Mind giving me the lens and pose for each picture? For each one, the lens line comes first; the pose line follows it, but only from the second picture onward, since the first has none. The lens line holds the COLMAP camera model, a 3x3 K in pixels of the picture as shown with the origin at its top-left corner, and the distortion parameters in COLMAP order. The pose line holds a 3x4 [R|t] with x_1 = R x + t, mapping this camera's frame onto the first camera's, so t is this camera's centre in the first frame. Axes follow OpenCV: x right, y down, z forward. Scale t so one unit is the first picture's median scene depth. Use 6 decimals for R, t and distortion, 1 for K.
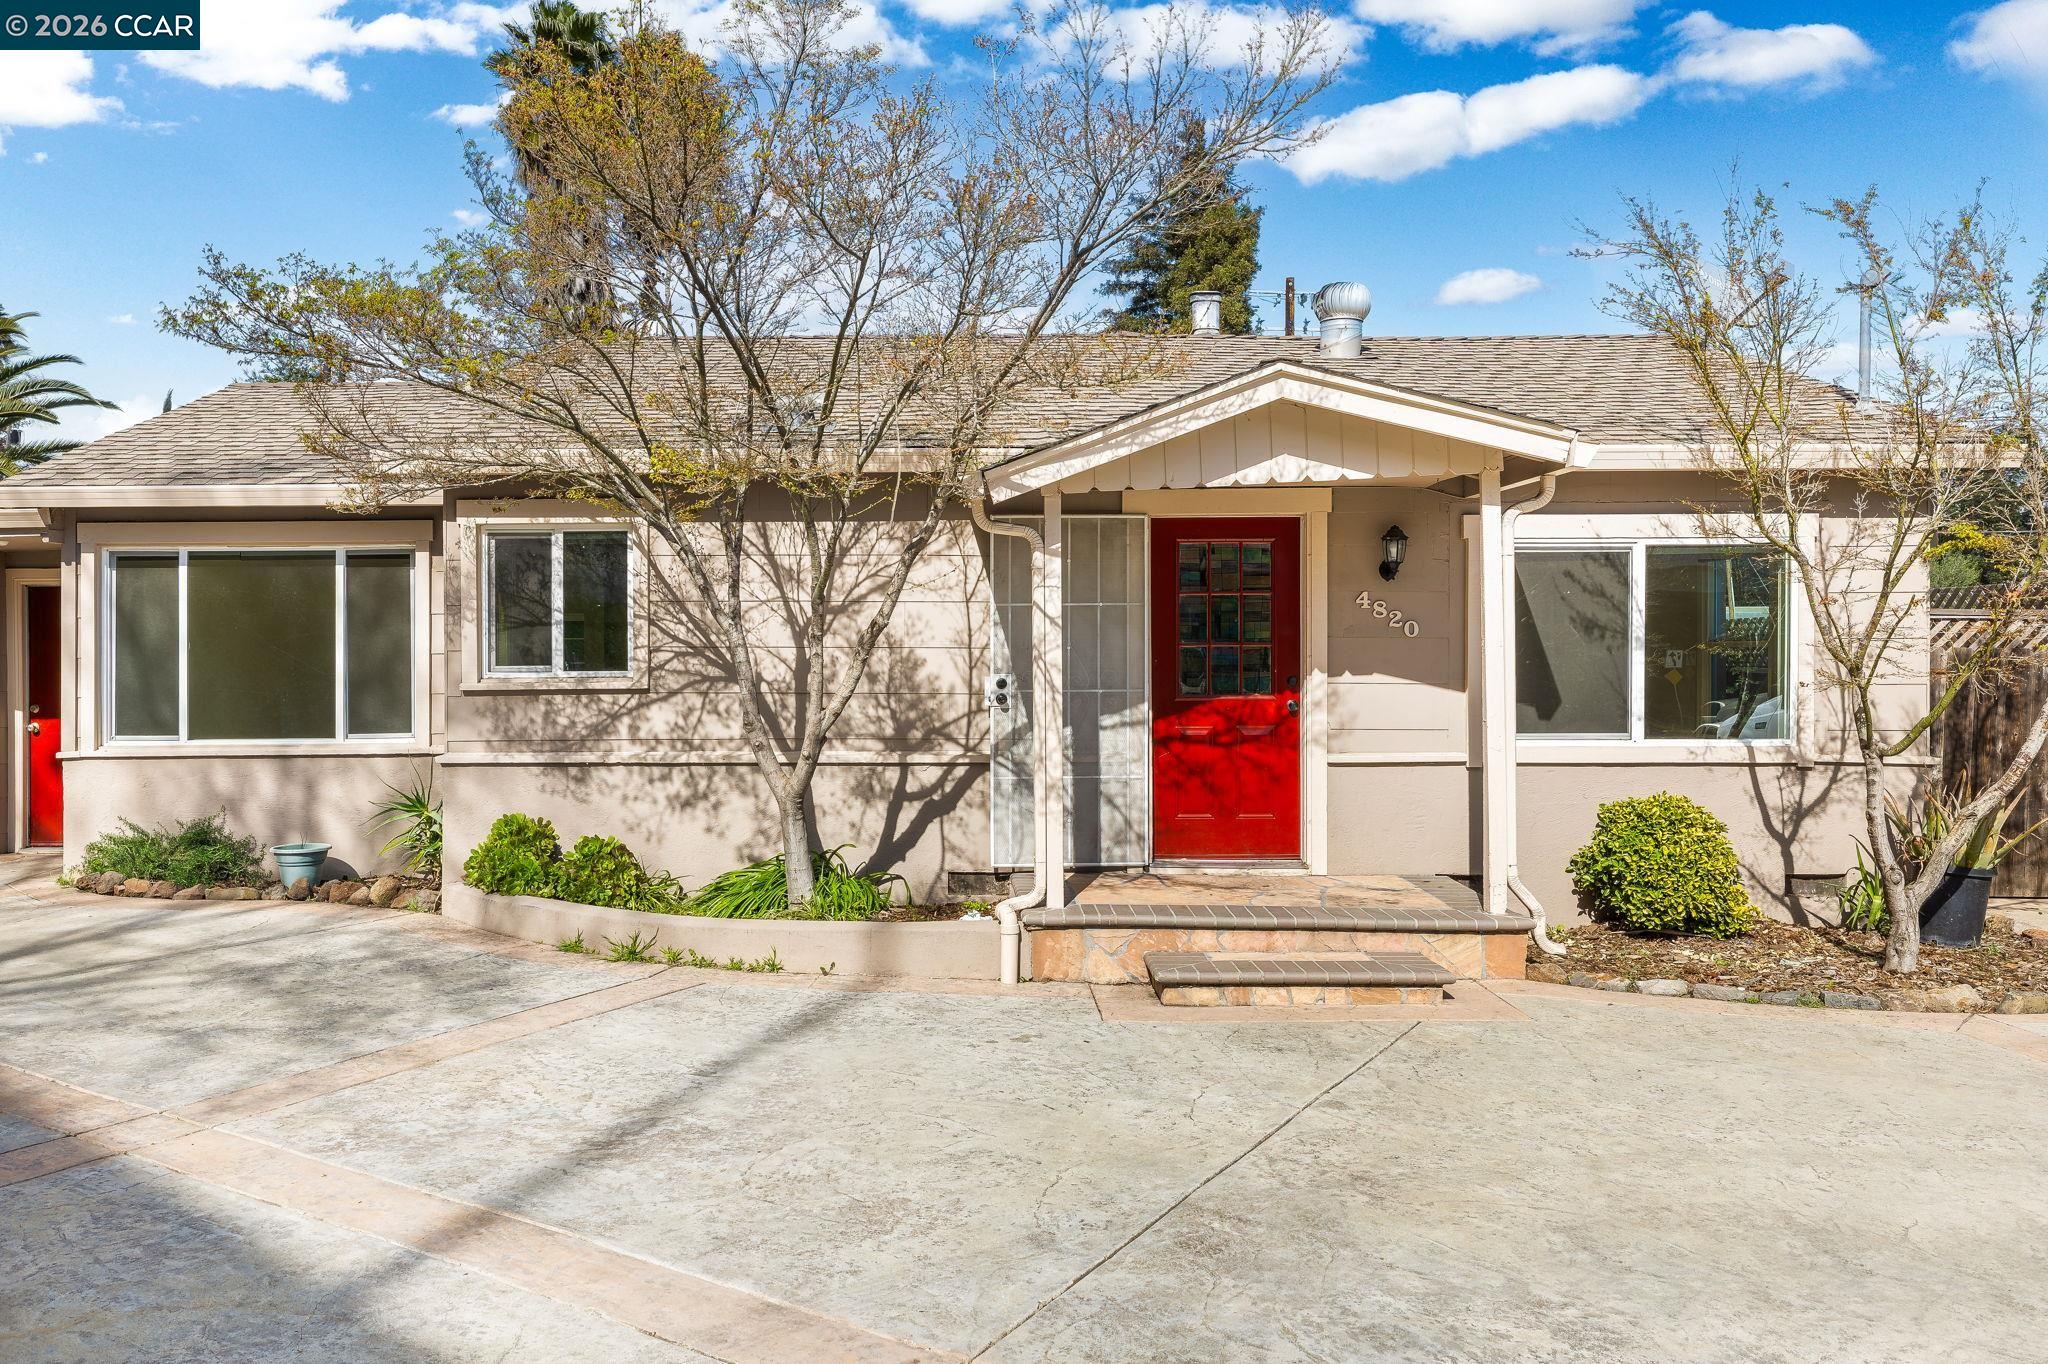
lens RADIAL K [[1492.4, 0, 1024.0], [0, 1492.4, 682.0], [0, 0, 1]] dist [0.001487, -0.002342]
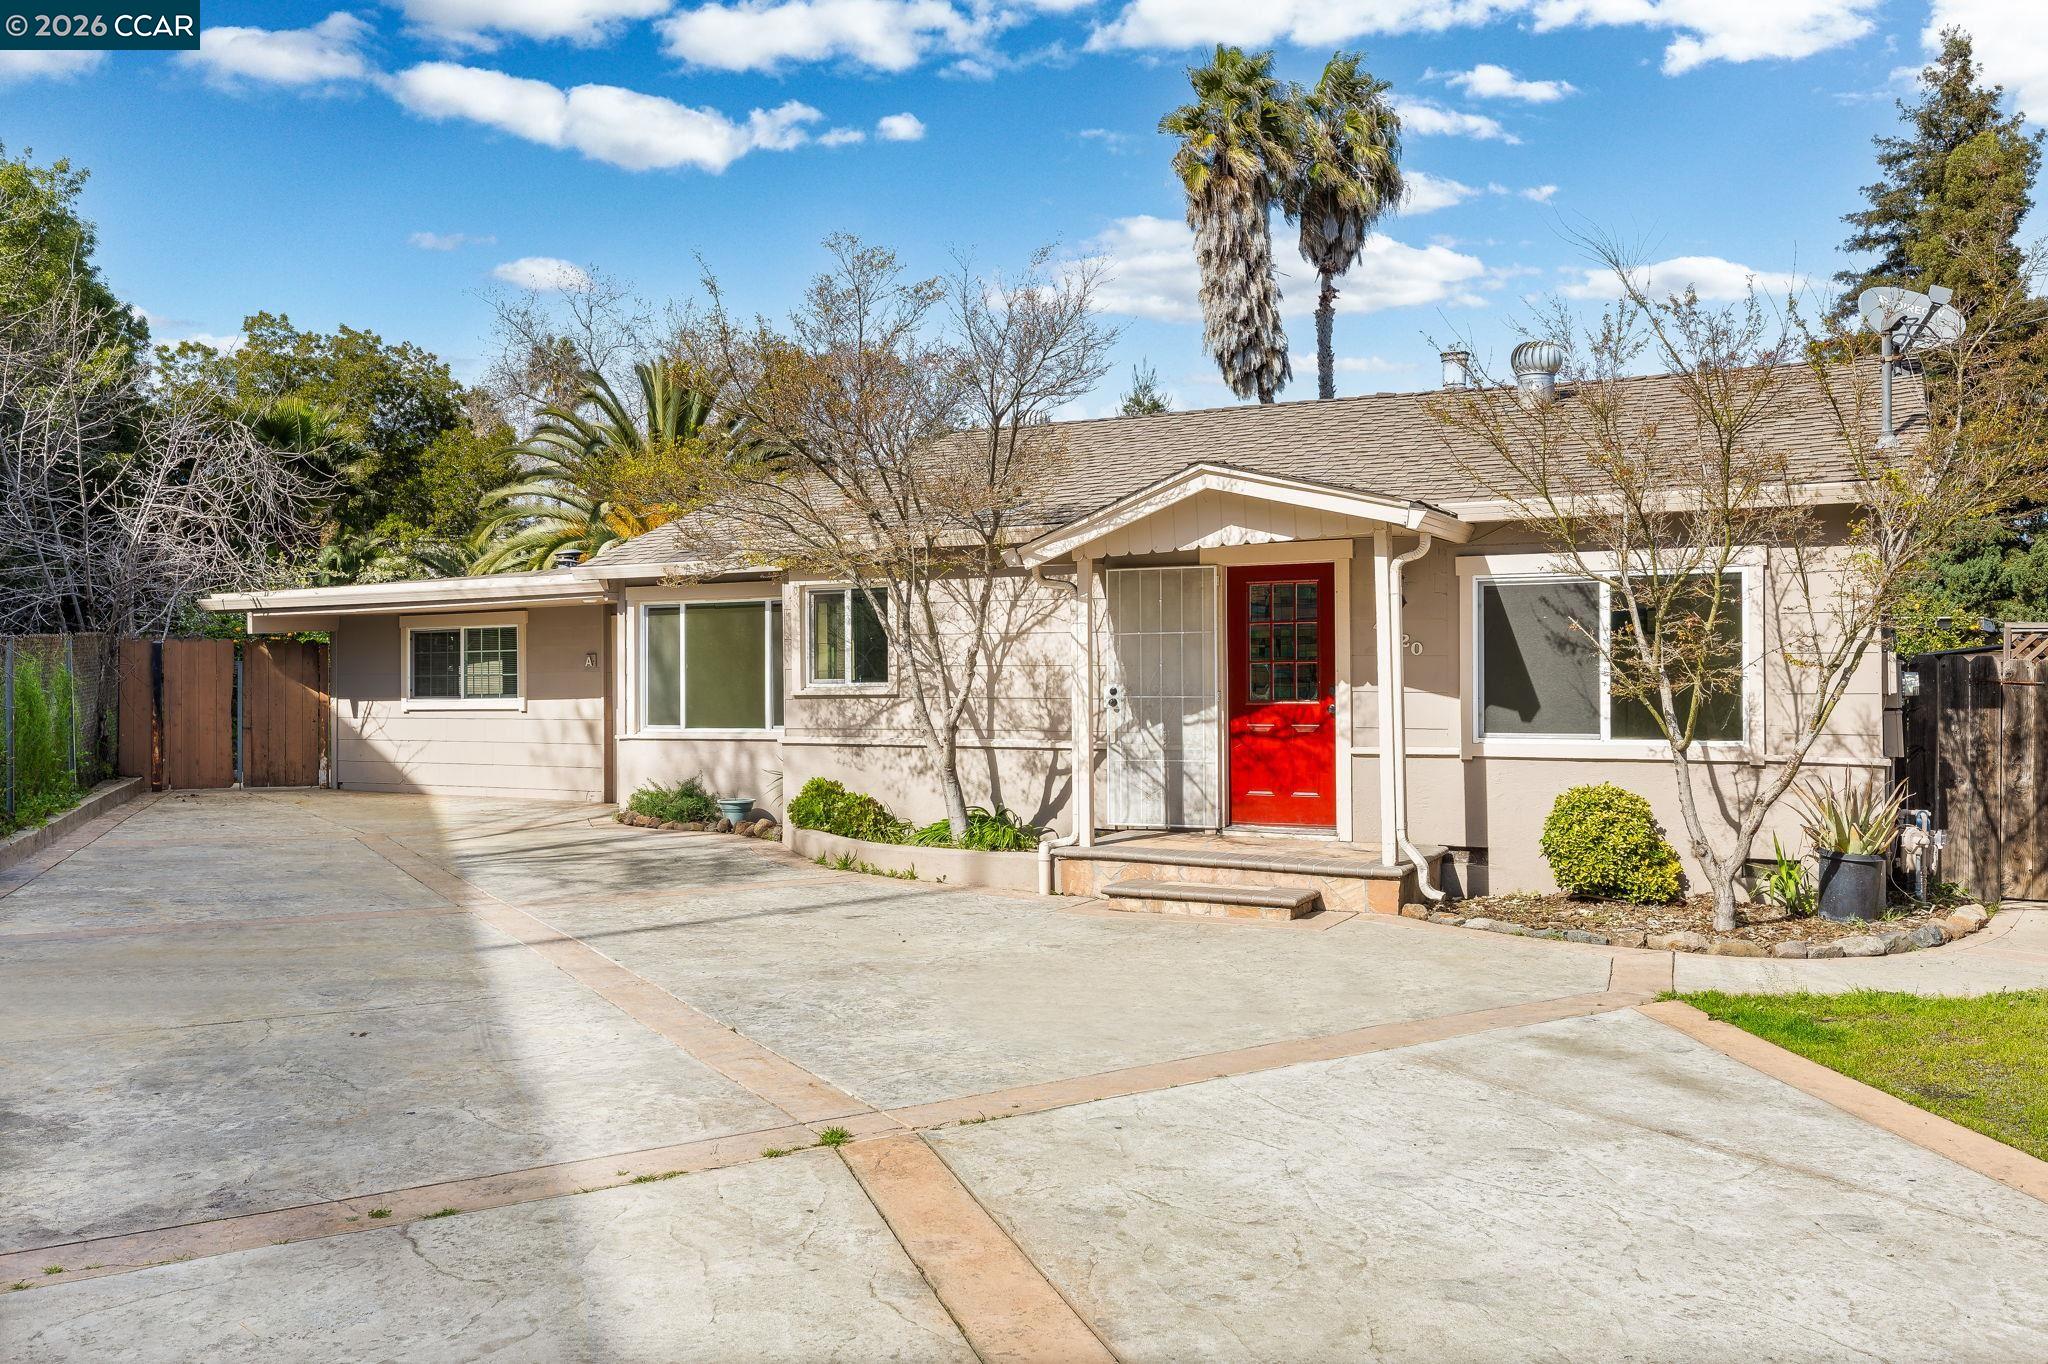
lens RADIAL K [[1492.4, 0, 1024.0], [0, 1492.4, 682.0], [0, 0, 1]] dist [0.001487, -0.002342]
pose [[0.904452, -0.001005, -0.426575, 0.489522], [-0.002298, 0.999971, -0.007229, 0.002884], [0.426570, 0.007519, 0.904423, -0.276179]]
